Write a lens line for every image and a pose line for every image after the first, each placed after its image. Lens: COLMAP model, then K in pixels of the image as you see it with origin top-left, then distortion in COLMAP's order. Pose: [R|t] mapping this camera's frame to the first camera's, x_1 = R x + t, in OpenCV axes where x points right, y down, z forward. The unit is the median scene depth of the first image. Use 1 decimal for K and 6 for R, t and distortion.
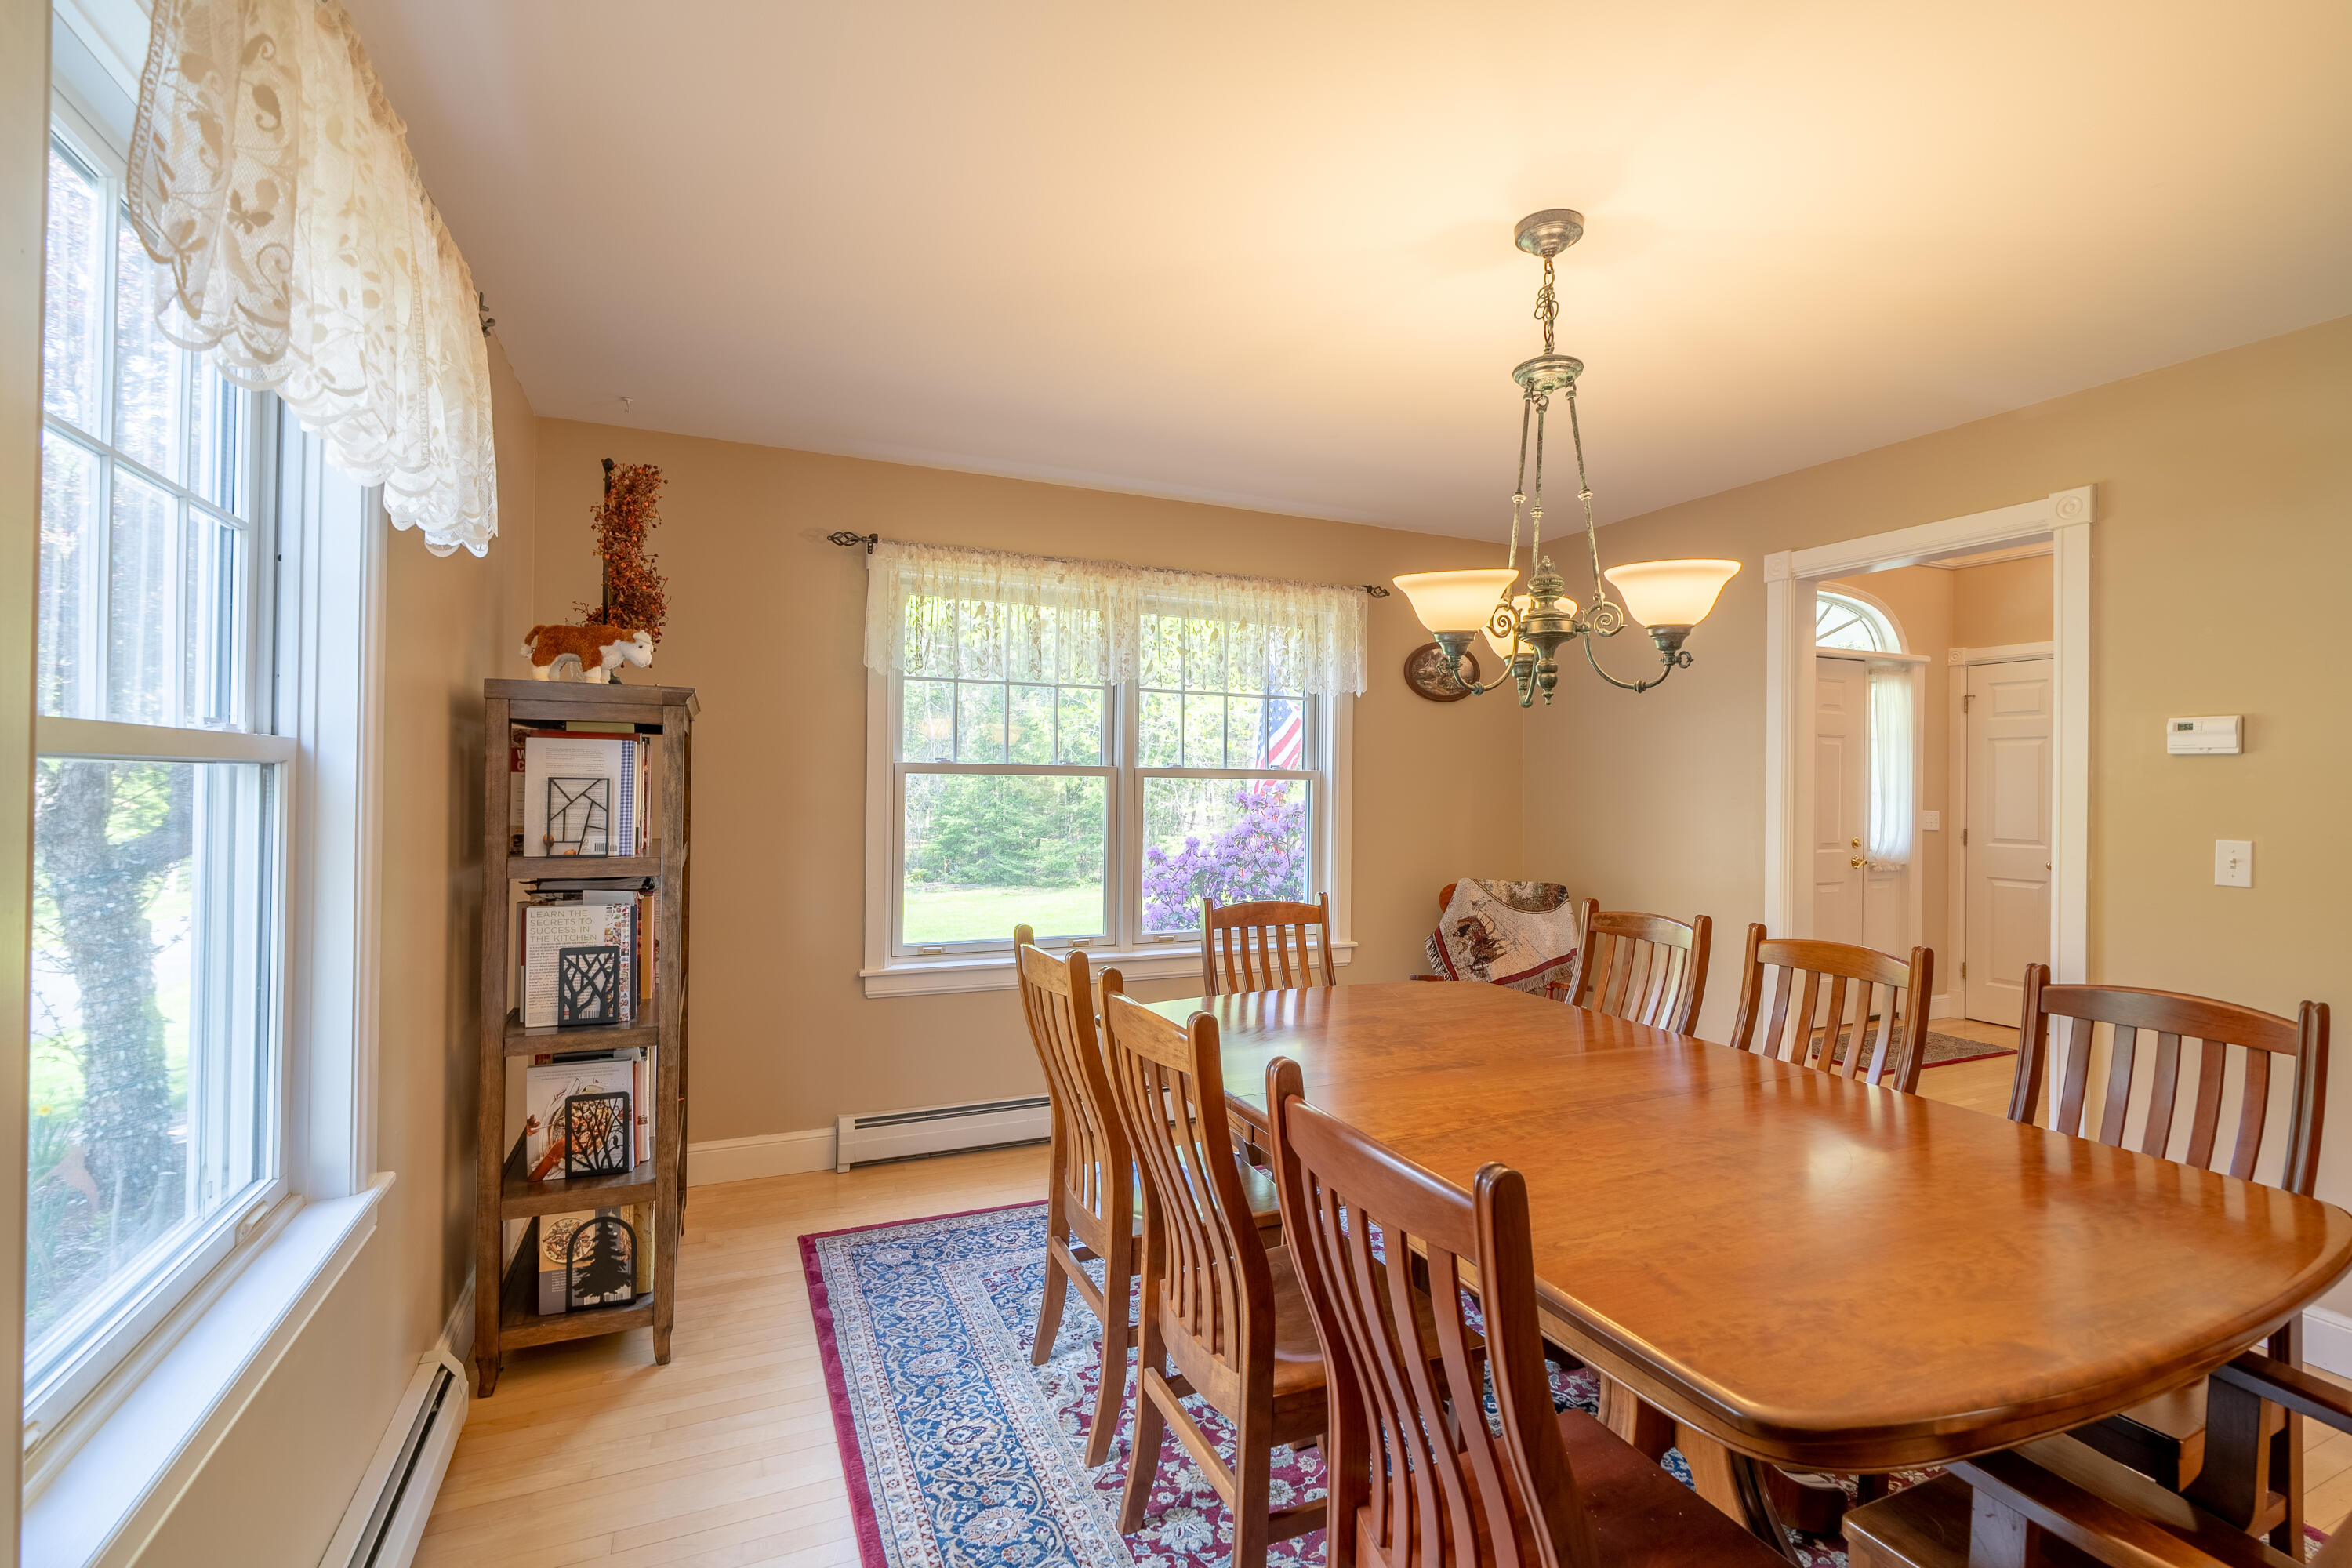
lens RADIAL K [[1055.0, 0, 1177.8], [0, 1055.0, 784.7], [0, 0, 1]] dist [-0.000436, -0.000095]
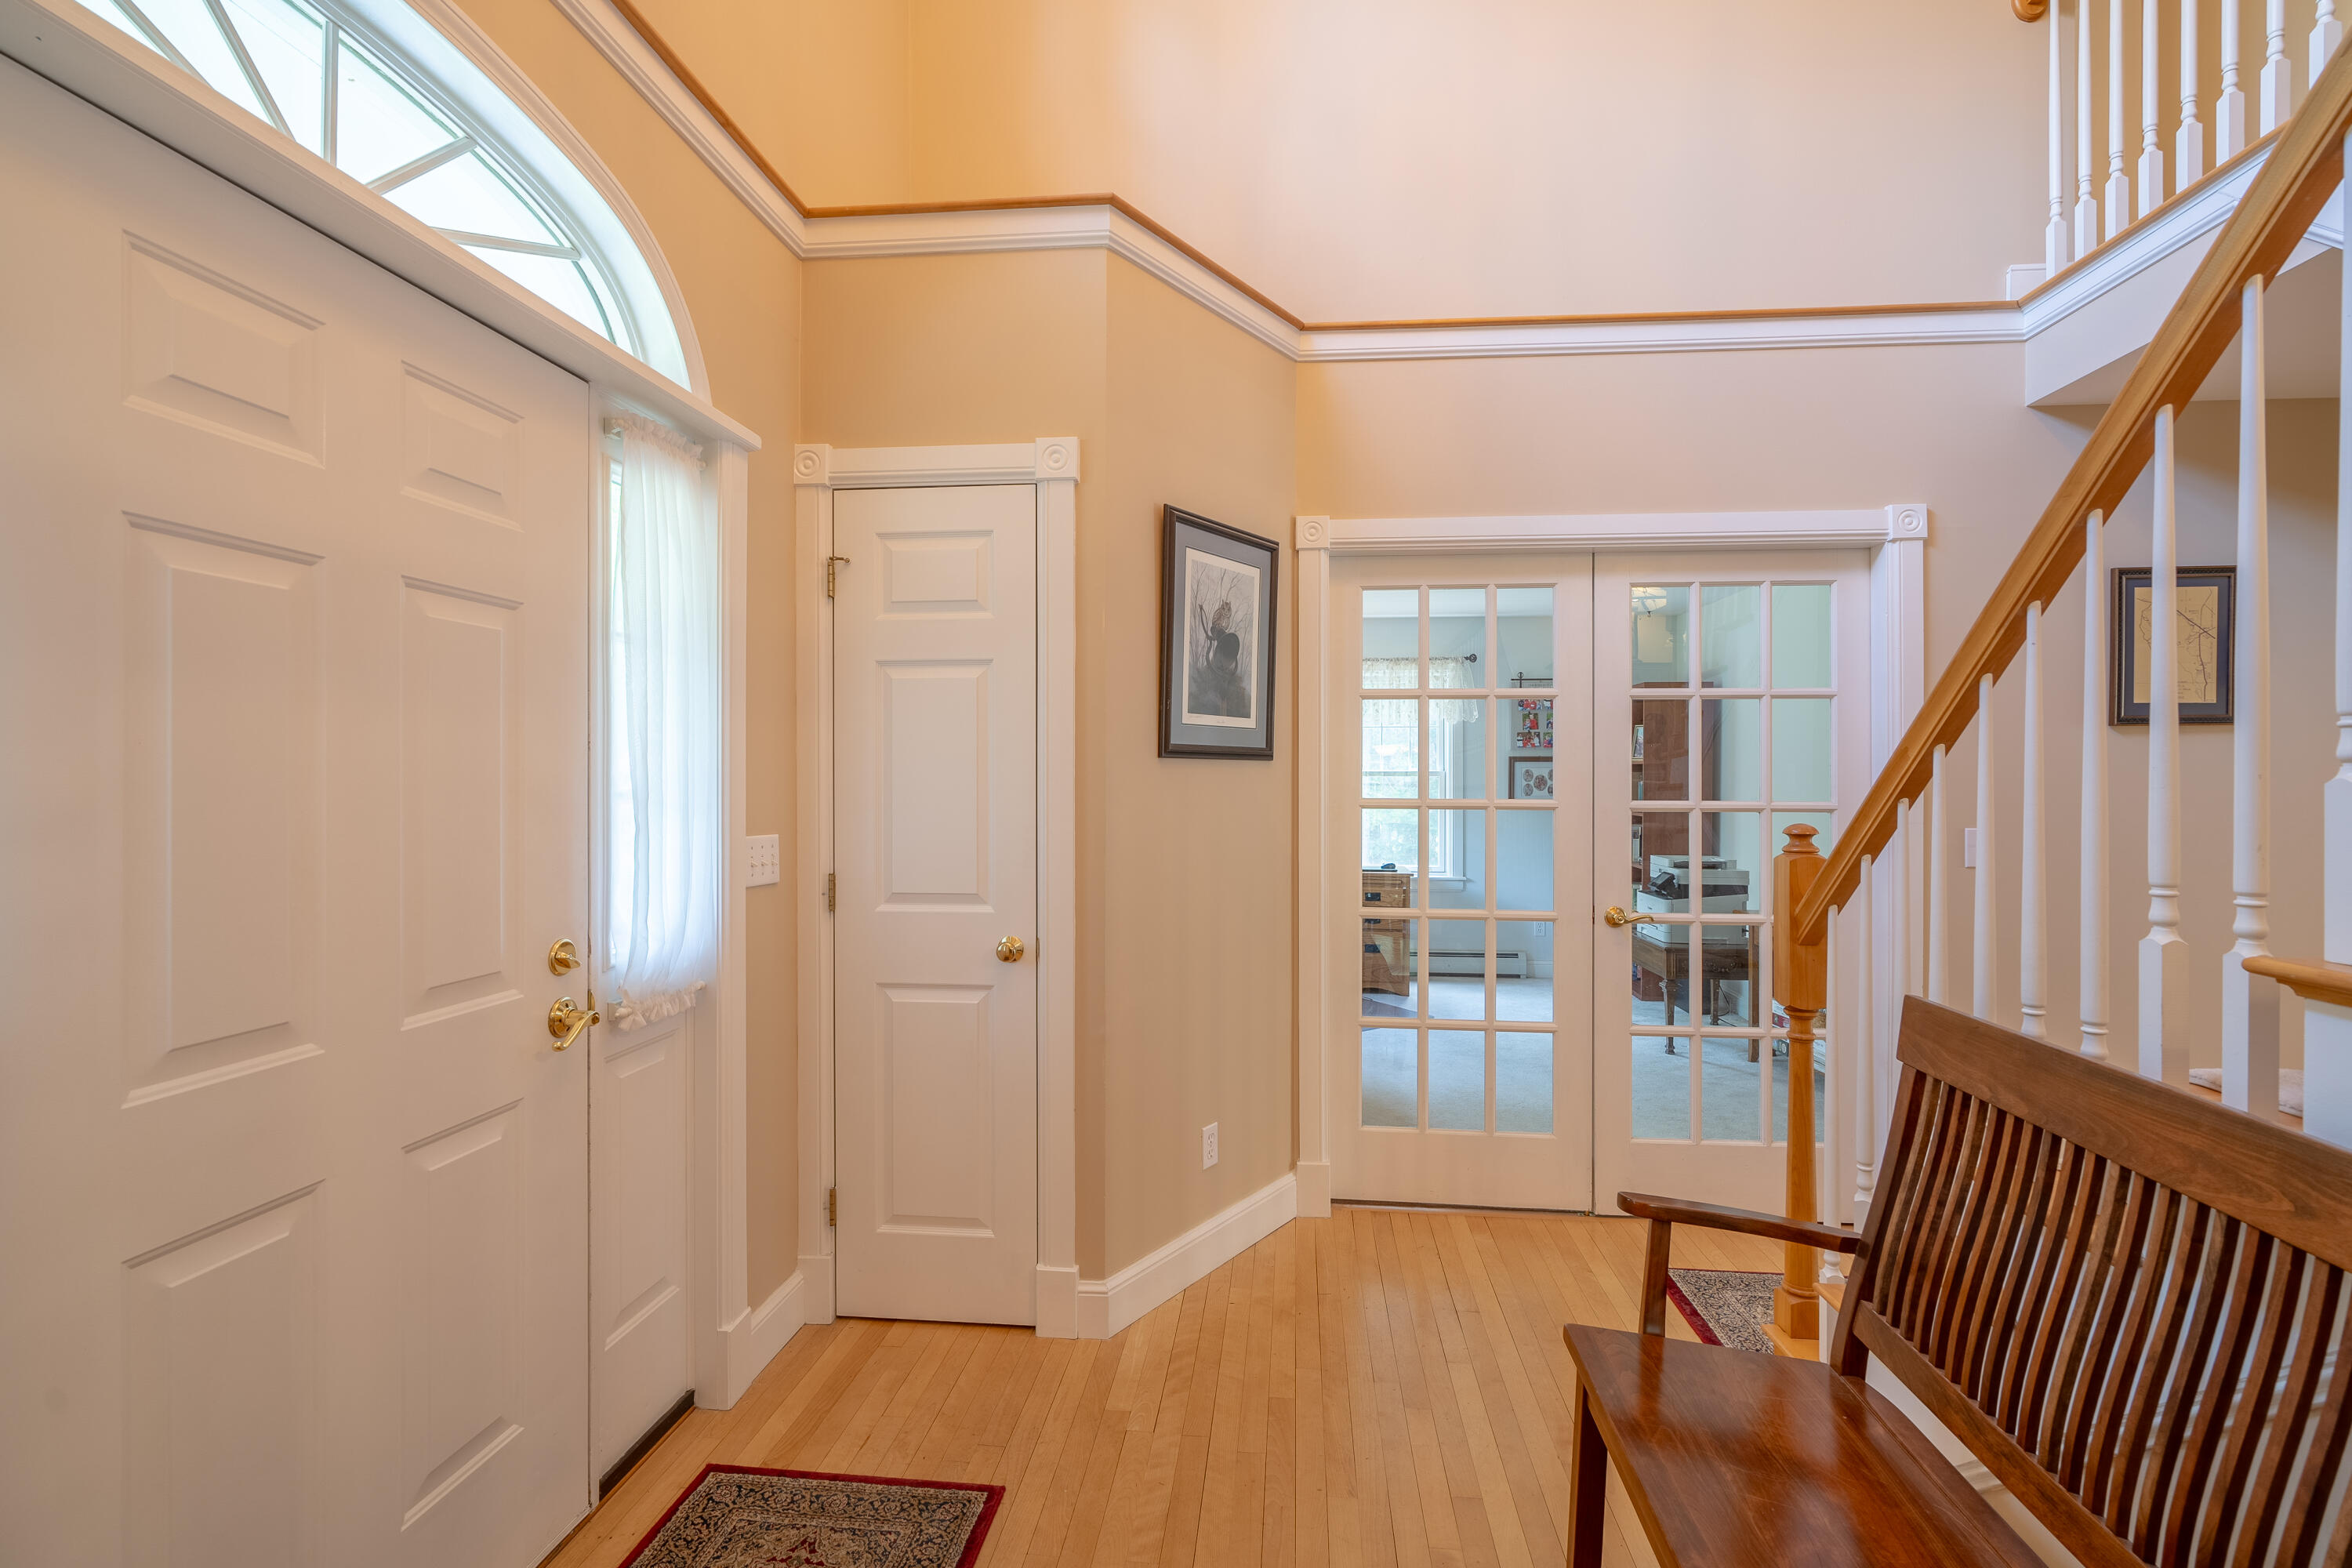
lens RADIAL K [[1055.0, 0, 1176.8], [0, 1055.0, 790.1], [0, 0, 1]] dist [-0.000436, -0.000095]
pose [[0.515113, -0.014105, 0.857006, 0.462185], [0.003896, 0.999893, 0.014115, 0.002290], [-0.857113, -0.003932, 0.515113, 0.673141]]
